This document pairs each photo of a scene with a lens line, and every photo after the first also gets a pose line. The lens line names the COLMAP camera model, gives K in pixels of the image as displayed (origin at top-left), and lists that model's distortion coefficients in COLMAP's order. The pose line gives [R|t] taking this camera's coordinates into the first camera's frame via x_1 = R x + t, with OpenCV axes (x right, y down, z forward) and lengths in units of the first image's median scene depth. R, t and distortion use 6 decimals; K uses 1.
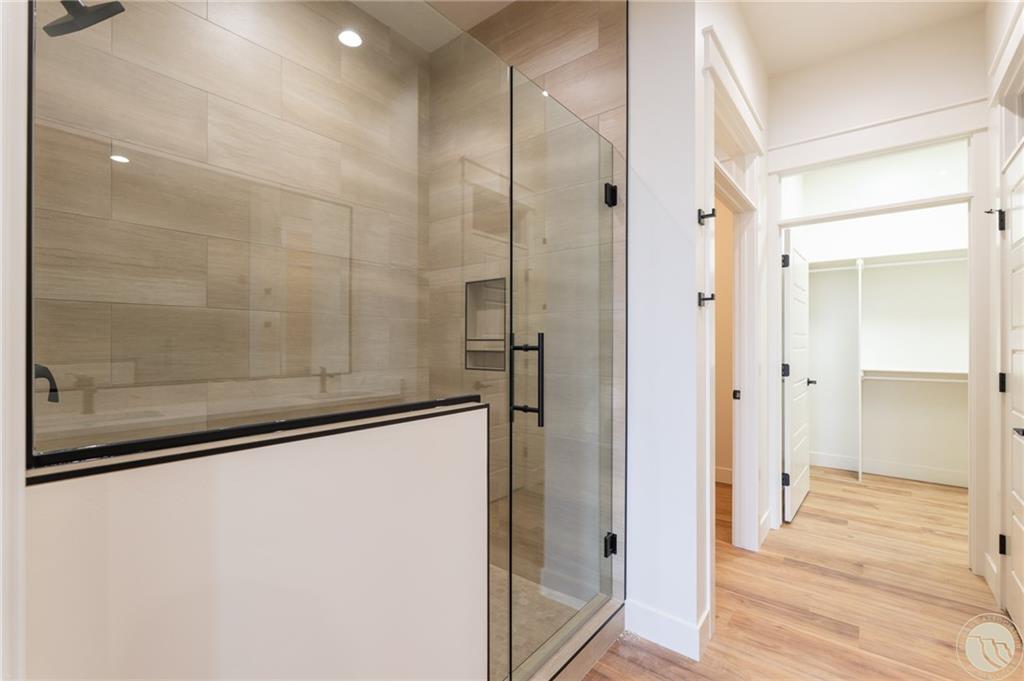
lens RADIAL K [[446.8, 0, 512.8], [0, 446.8, 343.1], [0, 0, 1]] dist [-0.003877, 0.001586]
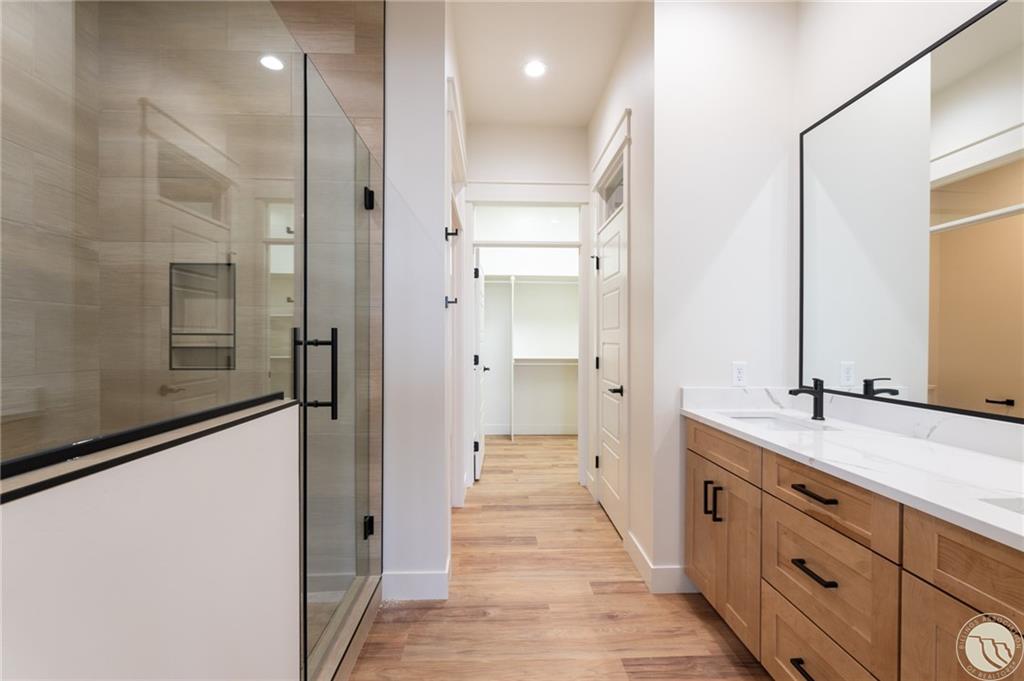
lens RADIAL K [[446.8, 0, 512.8], [0, 446.8, 342.9], [0, 0, 1]] dist [-0.003877, 0.001586]
pose [[0.752775, -0.004863, 0.658260, -0.216951], [-0.002166, 0.999949, 0.009865, 0.000185], [-0.658274, -0.008852, 0.752726, -0.026691]]
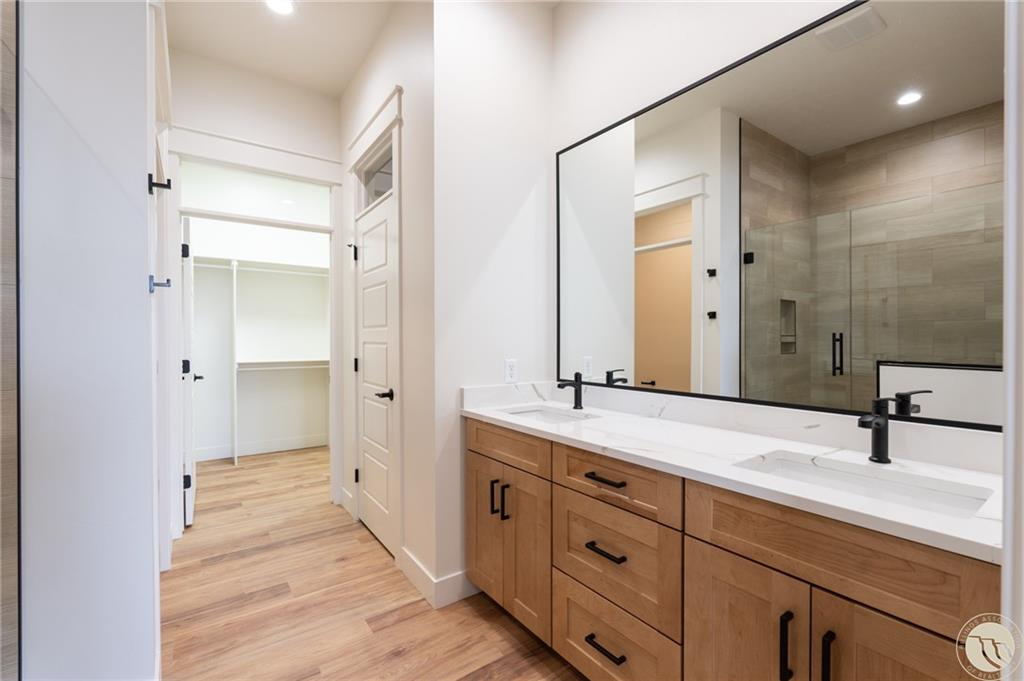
lens RADIAL K [[446.8, 0, 512.8], [0, 446.8, 343.0], [0, 0, 1]] dist [-0.003877, 0.001586]
pose [[0.265896, -0.010217, 0.963948, -0.176770], [0.000865, 0.999946, 0.010359, 0.002544], [-0.964001, -0.001920, 0.265891, 0.123193]]
